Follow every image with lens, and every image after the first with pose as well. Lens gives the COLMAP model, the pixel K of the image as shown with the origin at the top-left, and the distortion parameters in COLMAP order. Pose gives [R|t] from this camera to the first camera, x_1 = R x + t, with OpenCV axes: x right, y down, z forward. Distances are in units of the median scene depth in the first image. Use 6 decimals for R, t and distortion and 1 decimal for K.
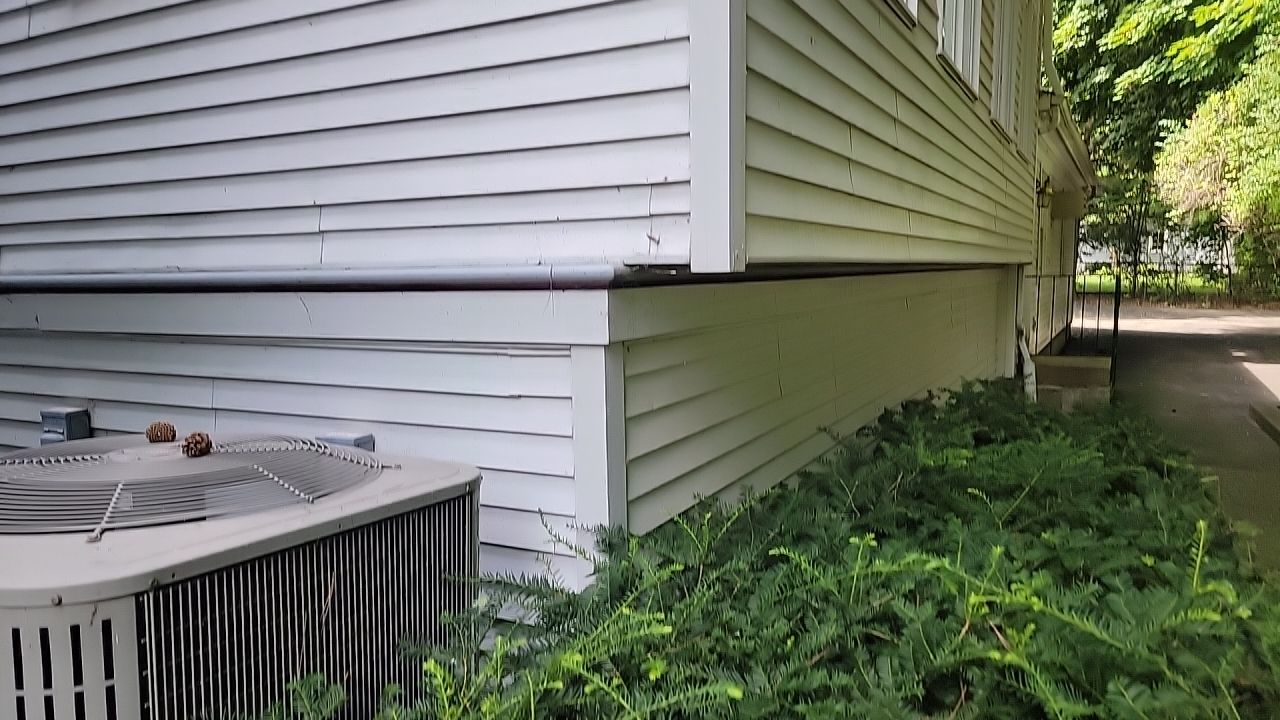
lens RADIAL K [[886.0, 0, 642.1], [0, 886.0, 368.0], [0, 0, 1]] dist [0.086252, -0.075496]
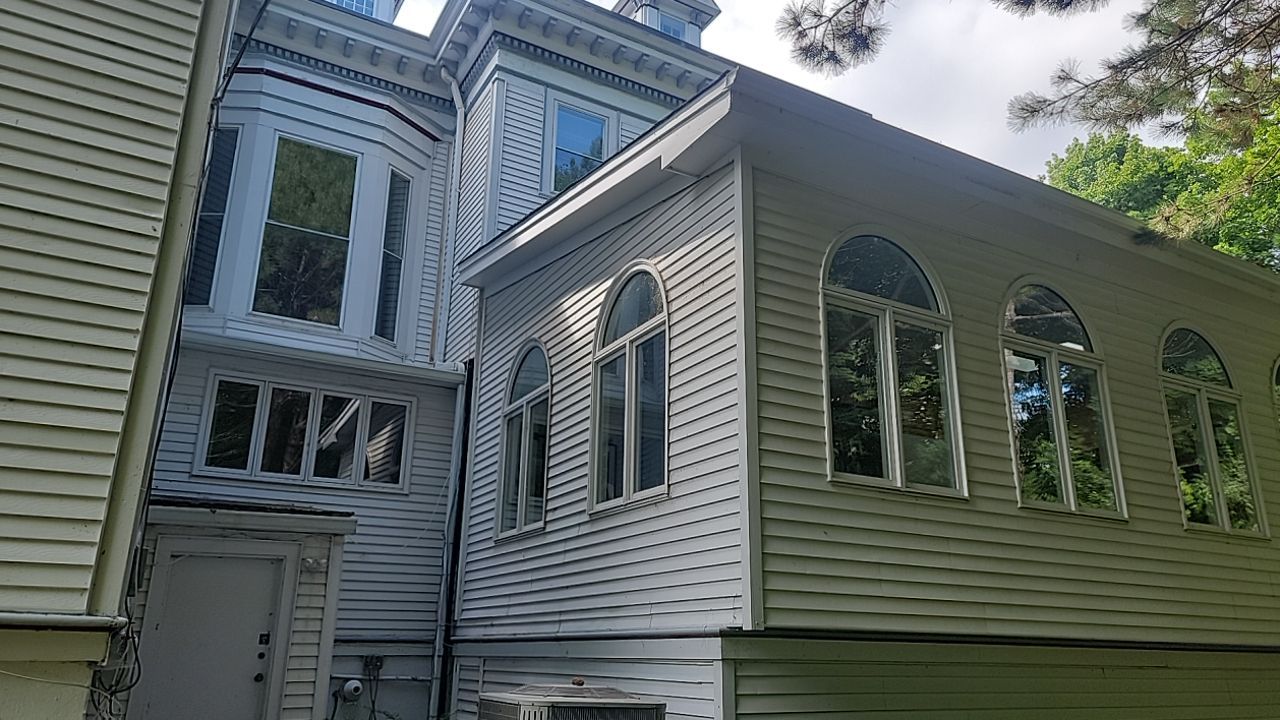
lens RADIAL K [[886.0, 0, 642.1], [0, 886.0, 368.0], [0, 0, 1]] dist [0.086252, -0.075496]
pose [[0.834295, -0.148295, -0.530999, 1.311765], [-0.074736, 0.923834, -0.375428, 0.189155], [0.546229, 0.352903, 0.759667, -1.447501]]
